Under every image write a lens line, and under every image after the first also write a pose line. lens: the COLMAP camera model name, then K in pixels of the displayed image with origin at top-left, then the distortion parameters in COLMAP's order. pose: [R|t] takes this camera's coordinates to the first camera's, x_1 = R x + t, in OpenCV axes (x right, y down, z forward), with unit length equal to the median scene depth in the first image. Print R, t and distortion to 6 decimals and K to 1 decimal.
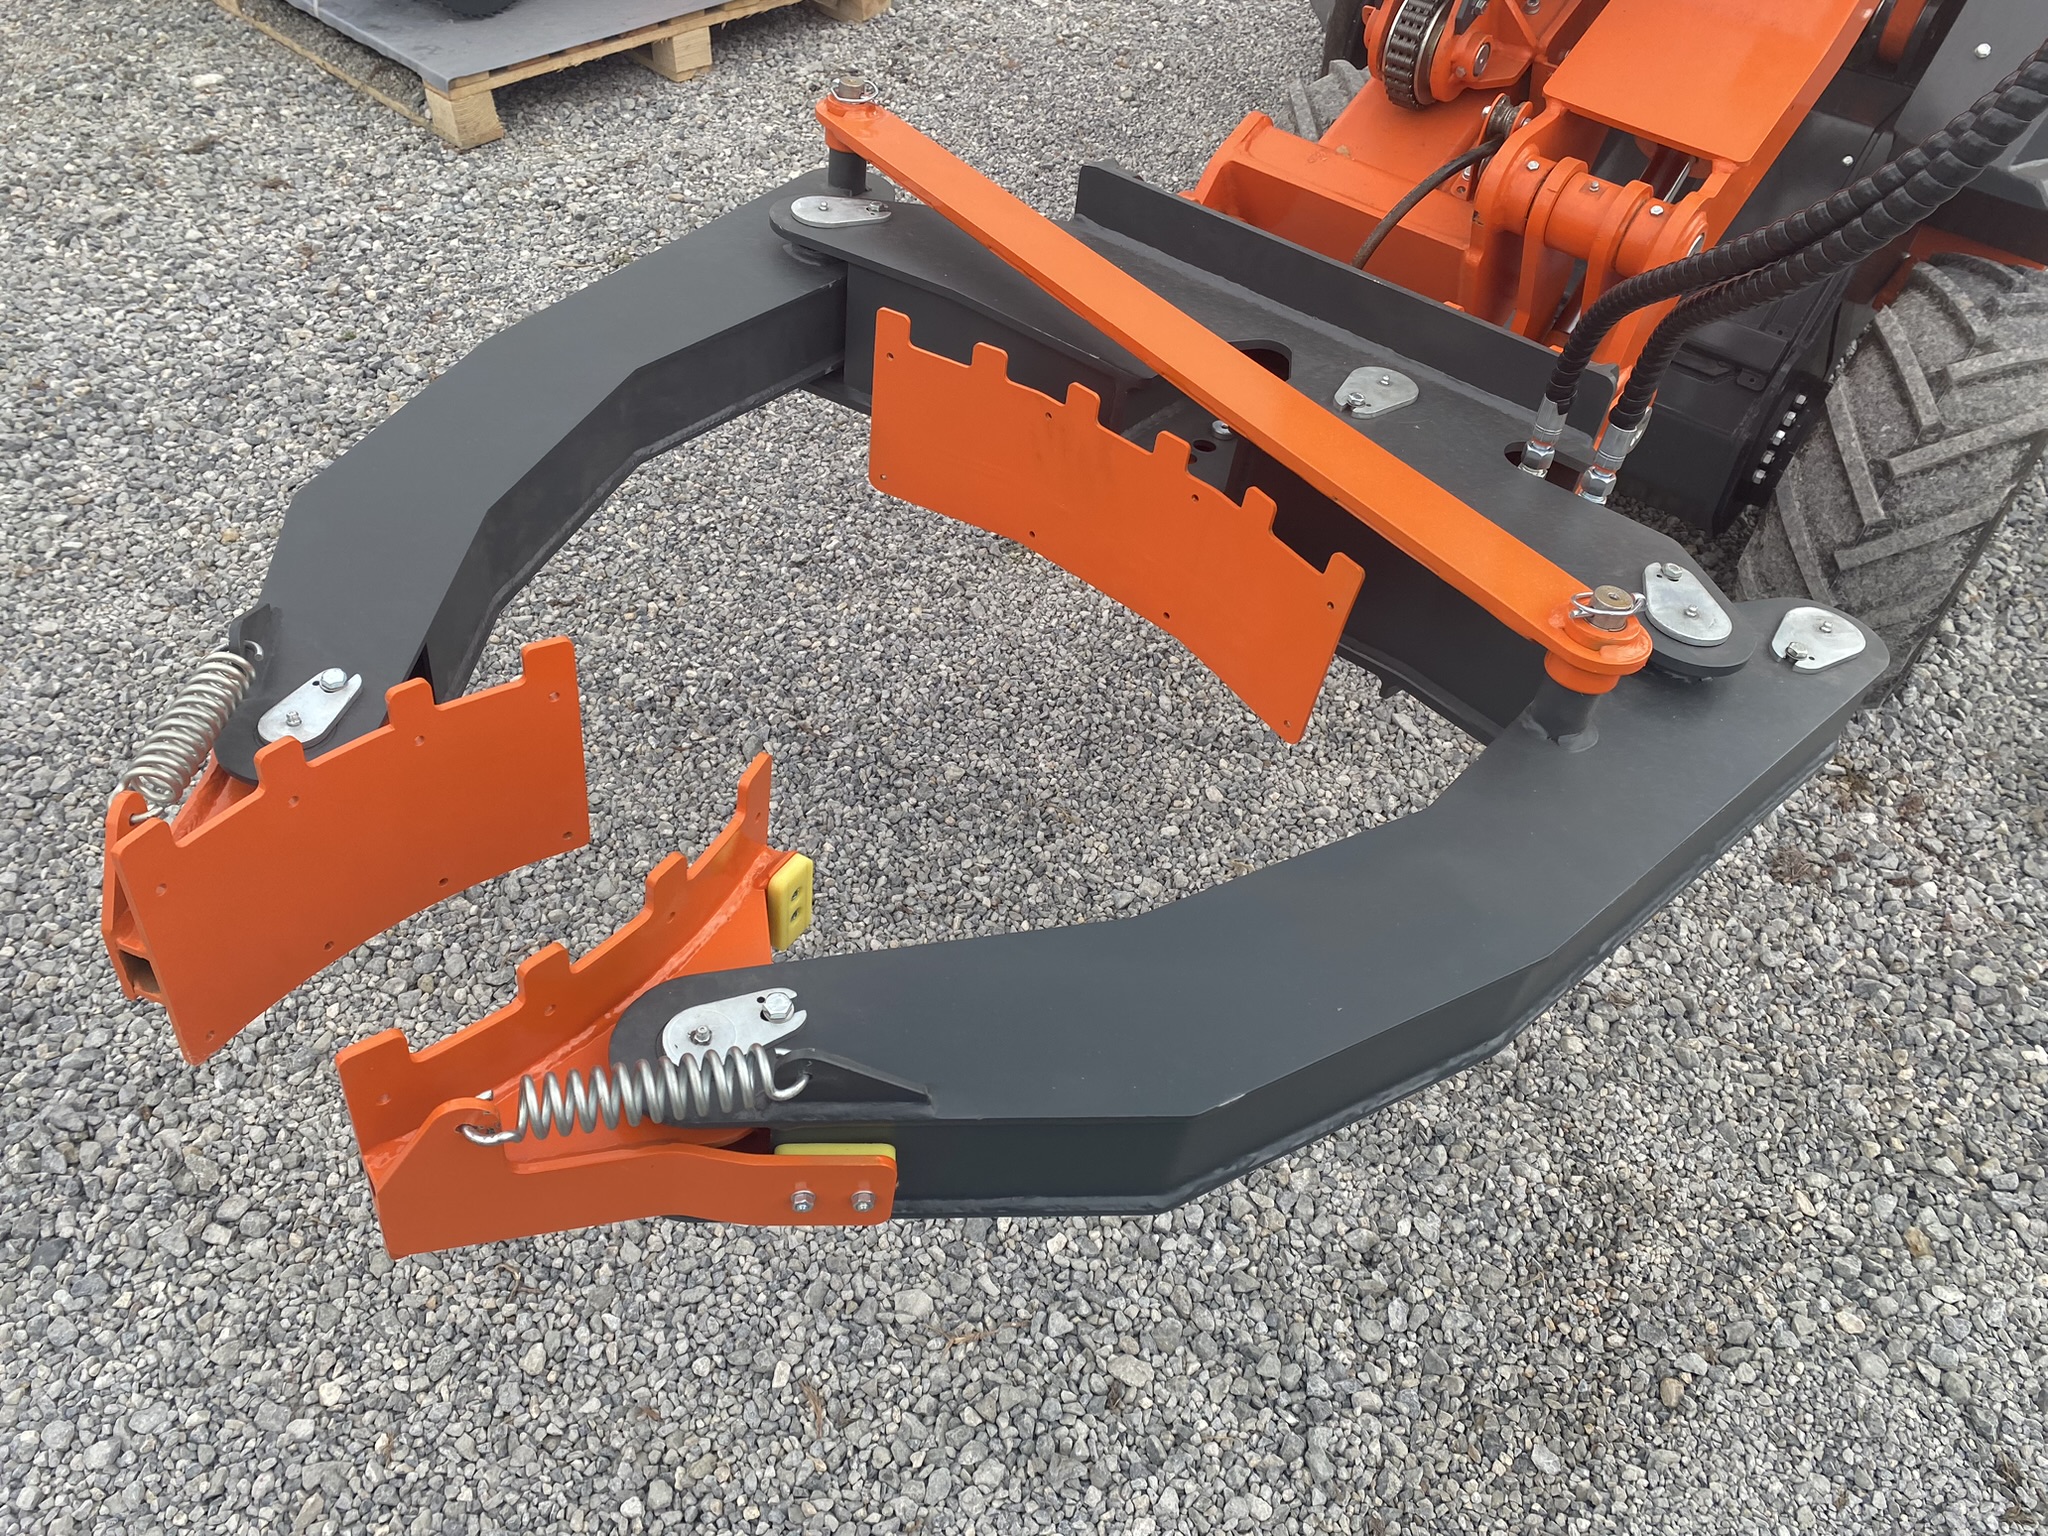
lens RADIAL K [[1570.8, 0, 1027.4], [0, 1570.8, 740.1], [0, 0, 1]] dist [-0.008967, 0.012558]
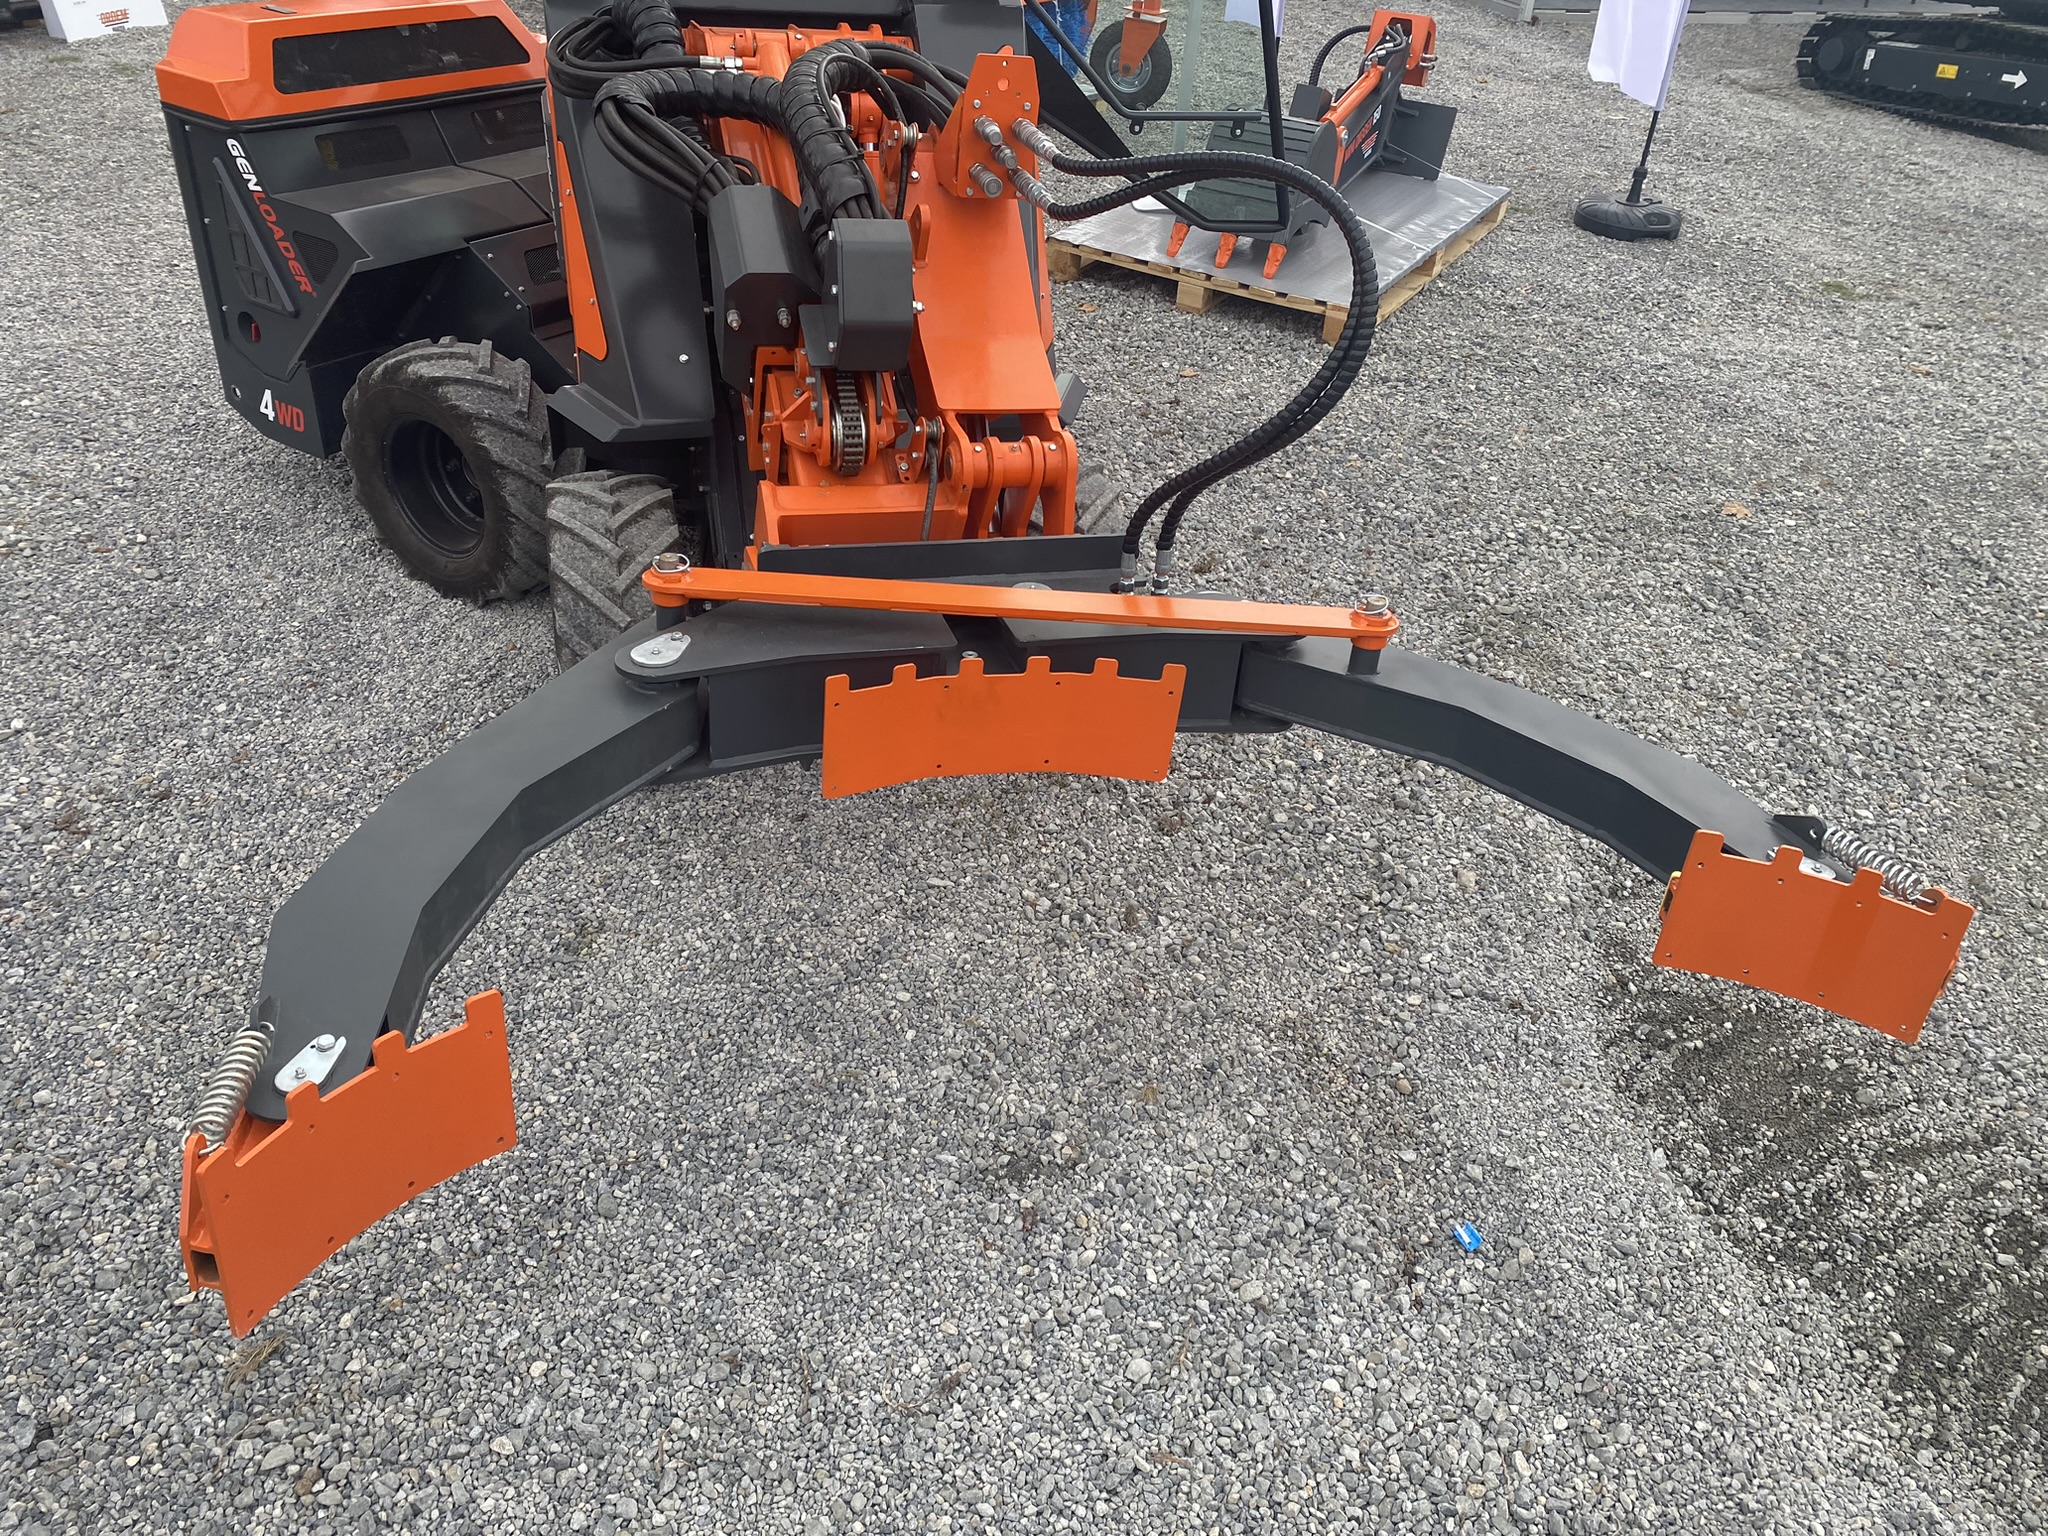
lens RADIAL K [[1570.8, 0, 1029.6], [0, 1570.8, 775.3], [0, 0, 1]] dist [-0.008967, 0.012558]
pose [[0.573495, -0.474270, 0.667960, -0.711593], [0.533623, 0.834932, 0.134668, -0.281416], [-0.621570, 0.279208, 0.731911, -0.091684]]
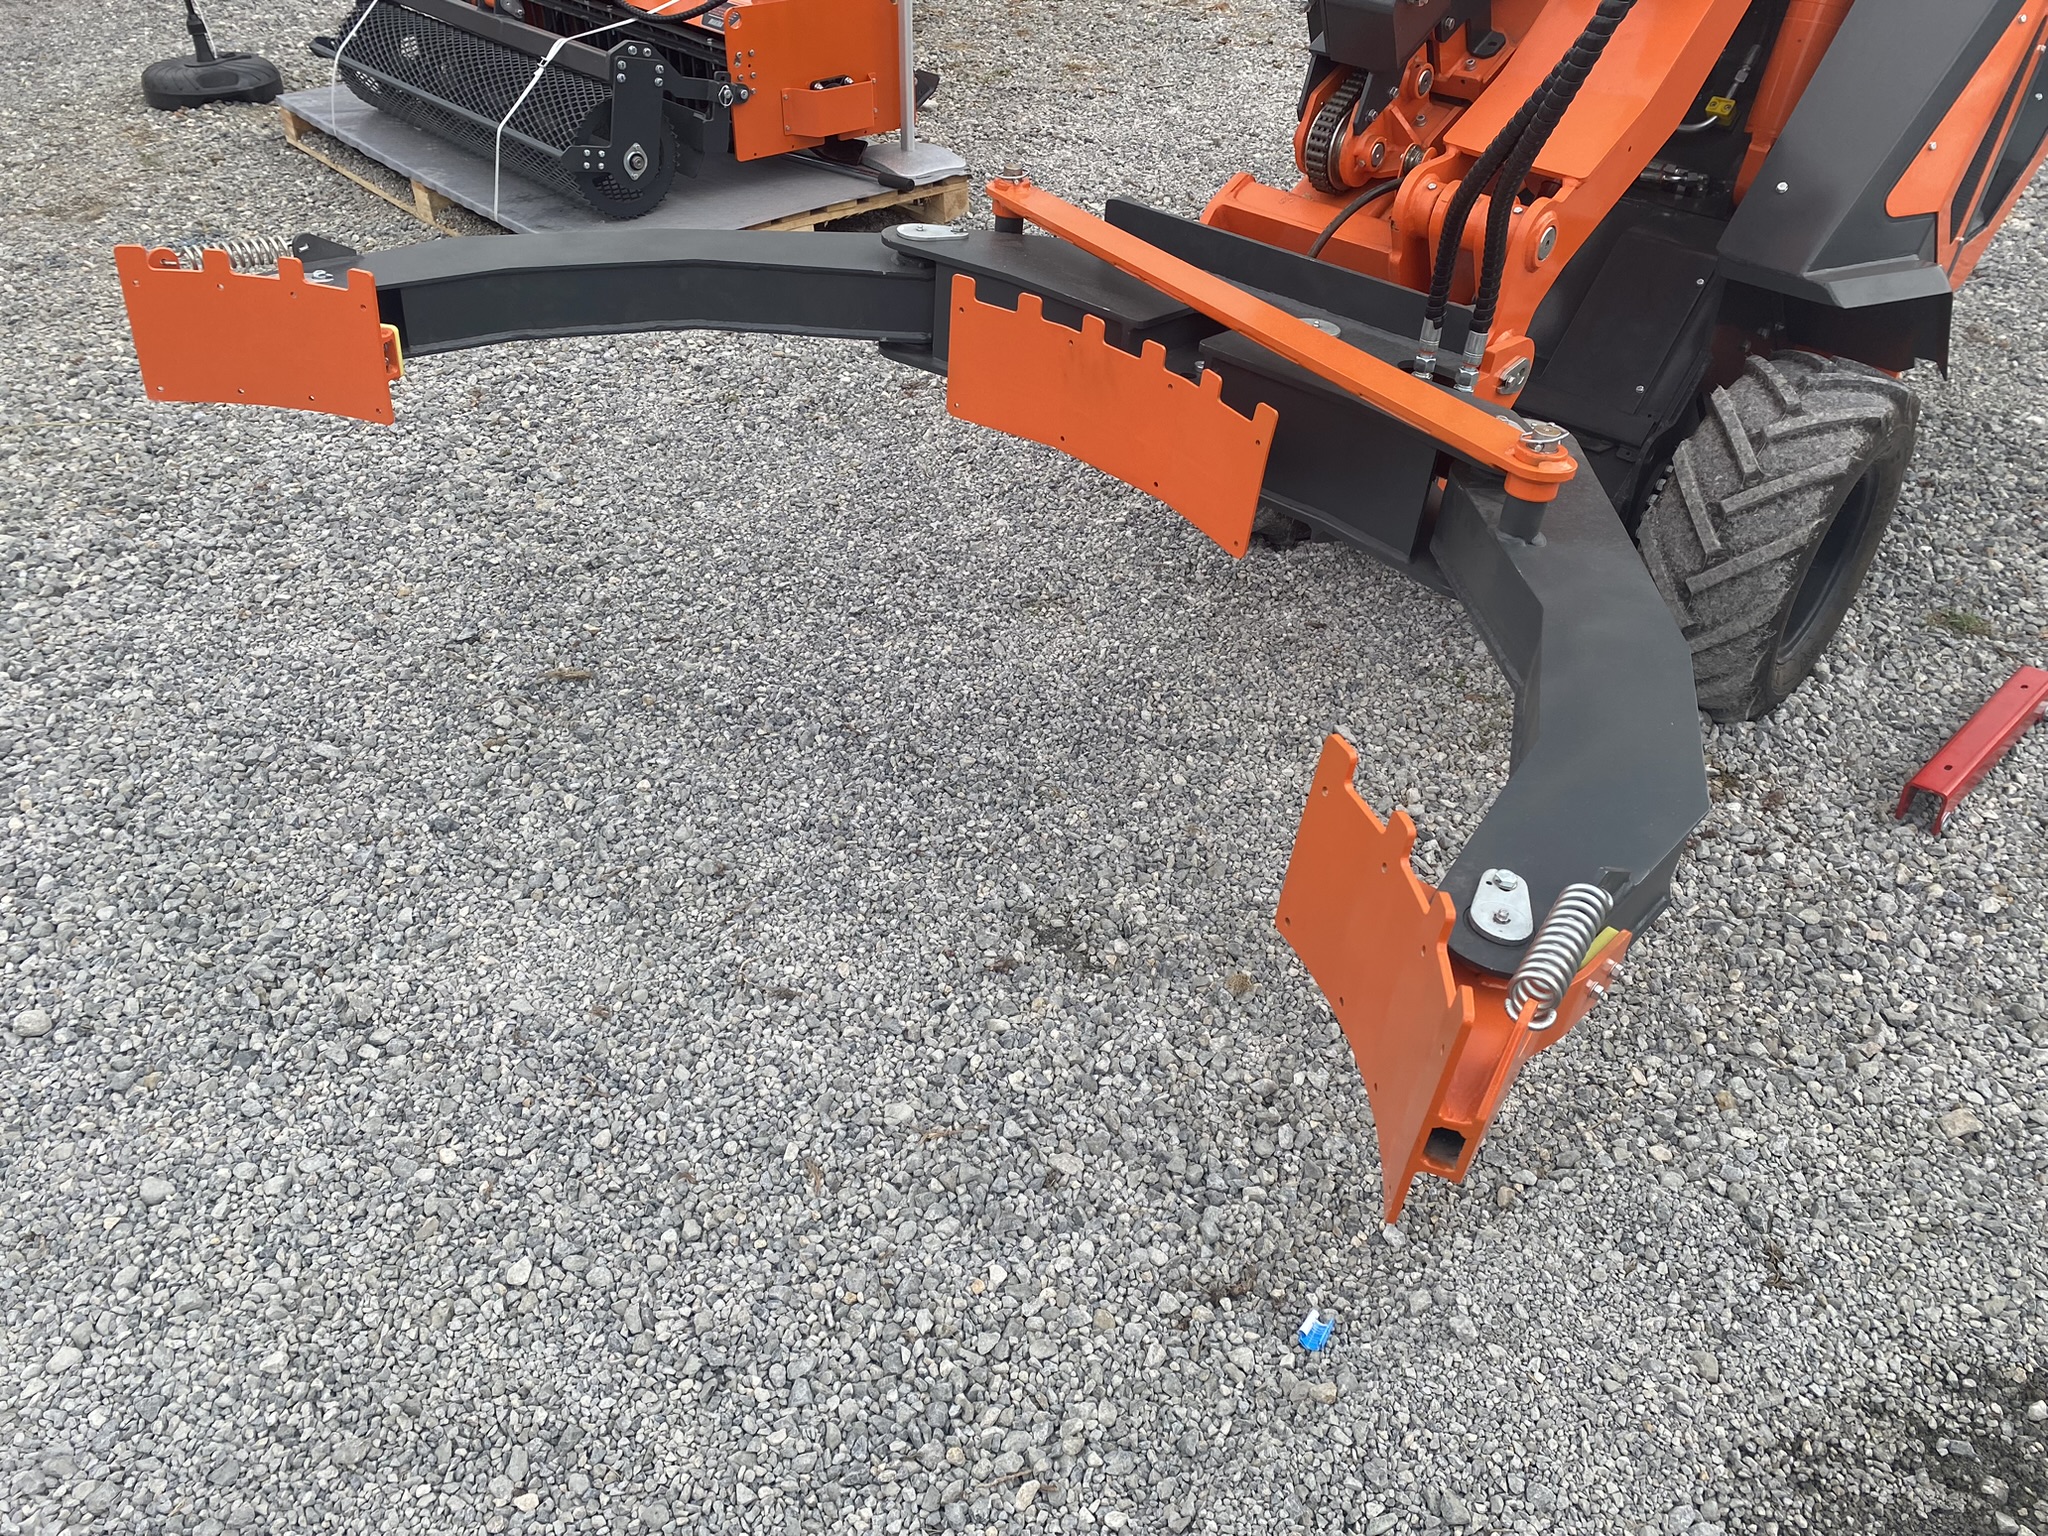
lens RADIAL K [[1570.8, 0, 1039.9], [0, 1570.8, 754.6], [0, 0, 1]] dist [-0.008967, 0.012558]
pose [[0.997767, 0.009069, -0.066173, 0.108097], [-0.017702, 0.991215, -0.131072, 0.208296], [0.064403, 0.131951, 0.989162, -0.251307]]
